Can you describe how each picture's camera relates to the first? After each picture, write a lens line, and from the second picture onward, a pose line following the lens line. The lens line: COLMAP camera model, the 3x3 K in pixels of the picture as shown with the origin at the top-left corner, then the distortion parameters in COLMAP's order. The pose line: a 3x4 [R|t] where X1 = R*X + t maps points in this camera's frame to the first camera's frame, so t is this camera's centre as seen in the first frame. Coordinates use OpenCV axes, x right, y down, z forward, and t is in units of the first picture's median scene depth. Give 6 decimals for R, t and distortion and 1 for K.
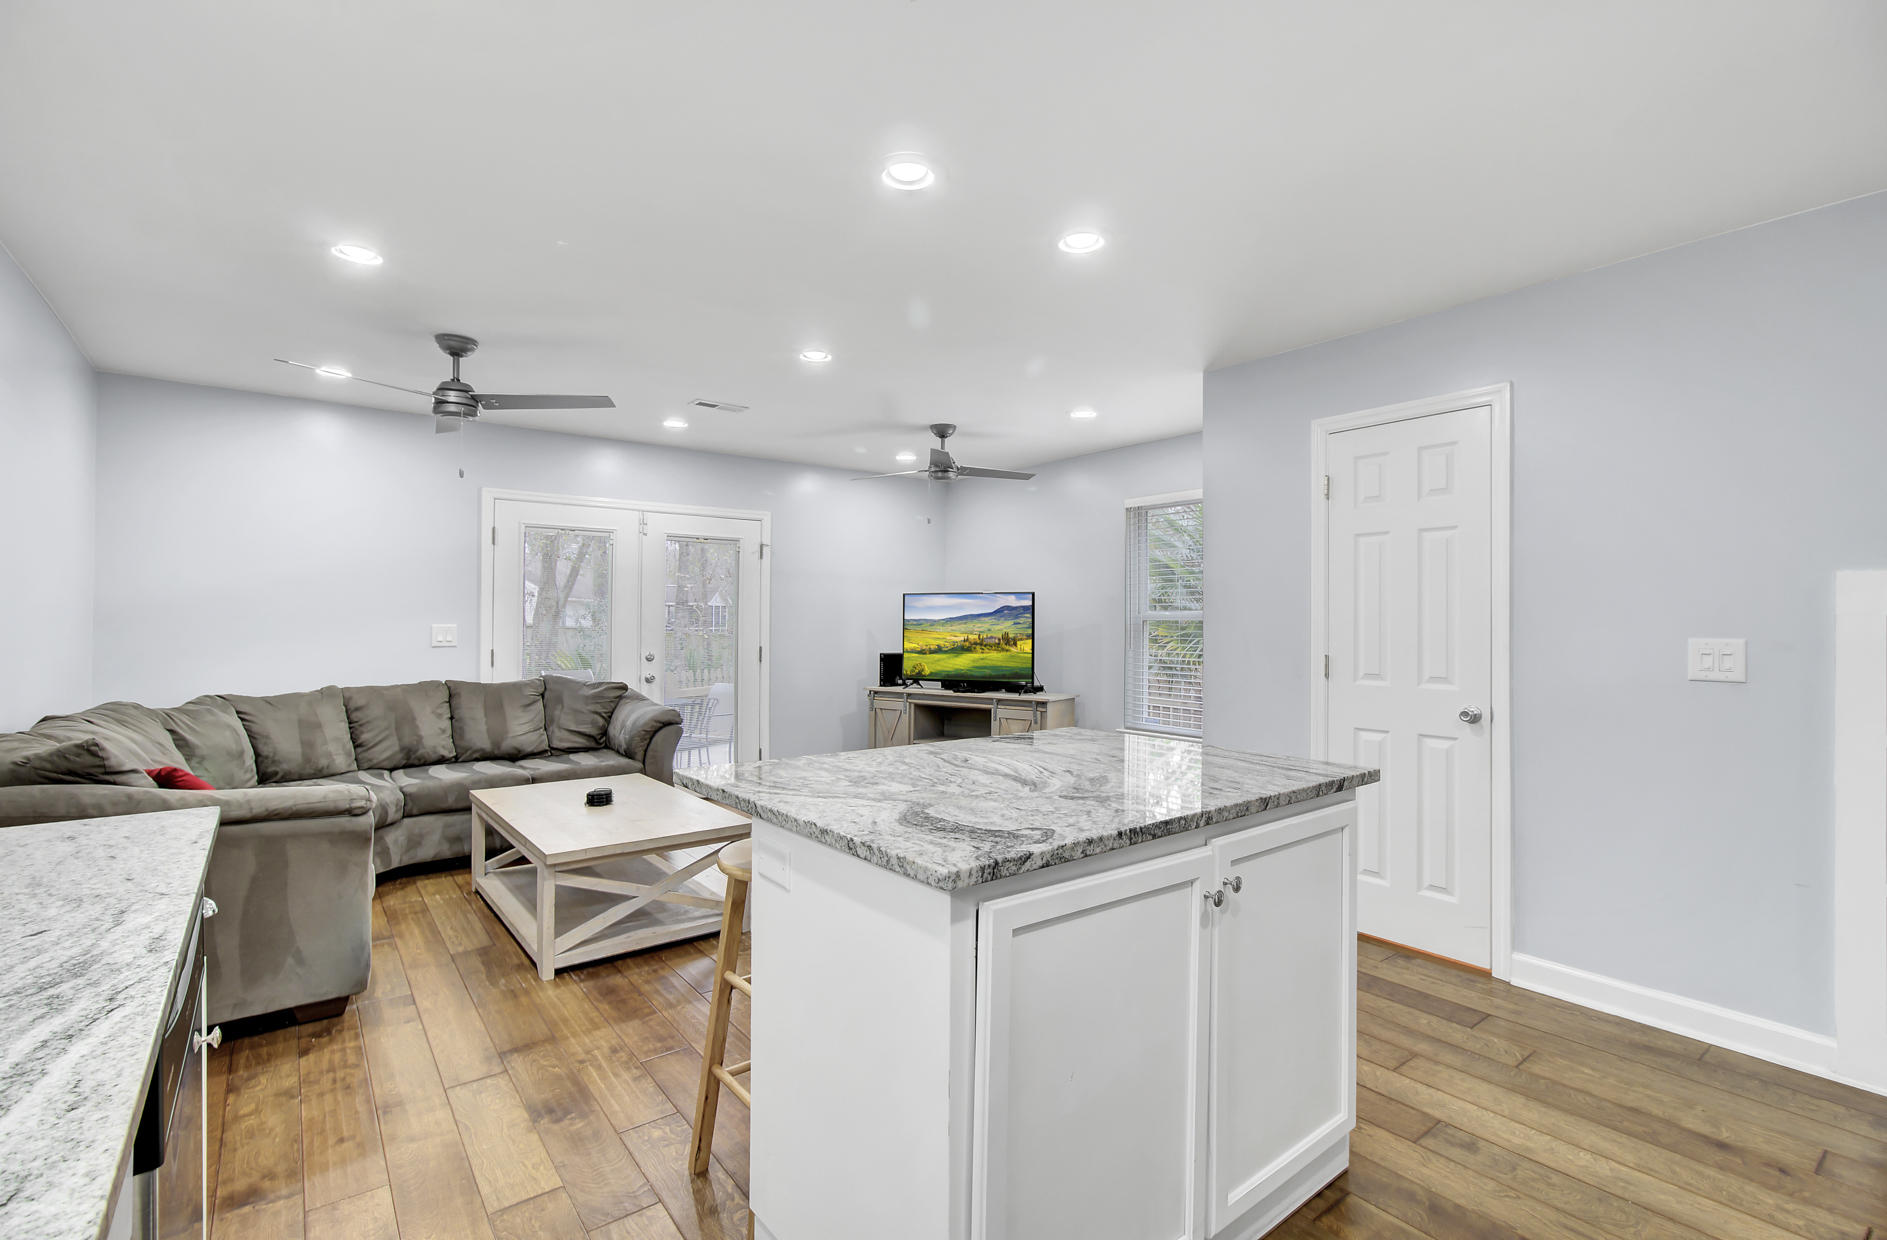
lens RADIAL K [[840.3, 0, 943.5], [0, 840.3, 620.0], [0, 0, 1]] dist [0.001461, 0.000113]
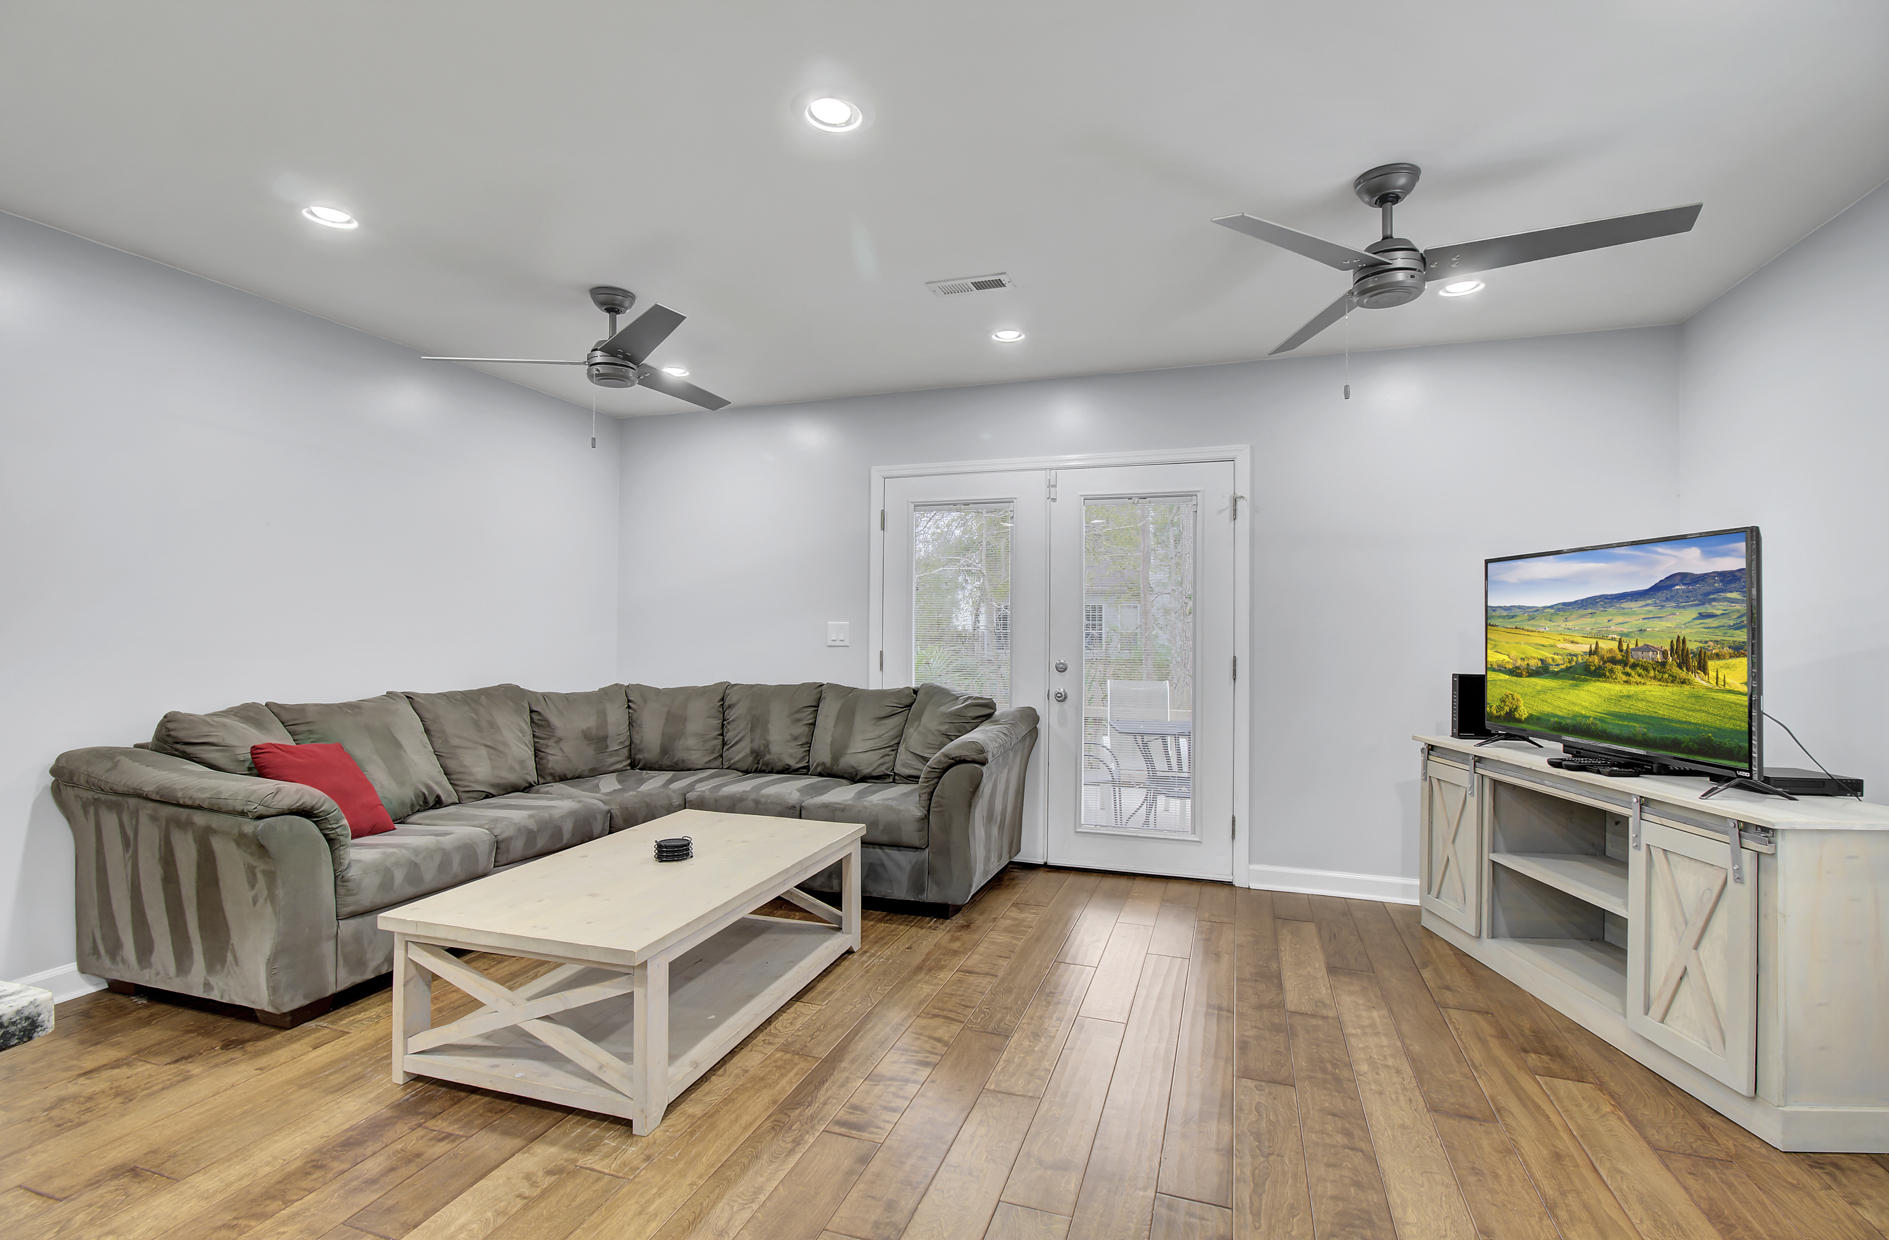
lens RADIAL K [[867.2, 0, 971.0], [0, 867.2, 625.7], [0, 0, 1]] dist [-0.038467, 0.015222]
pose [[0.567246, -0.001237, -0.823547, 0.223353], [0.001598, 0.999999, -0.000401, 0.008637], [0.823547, -0.001089, 0.567248, 0.486003]]
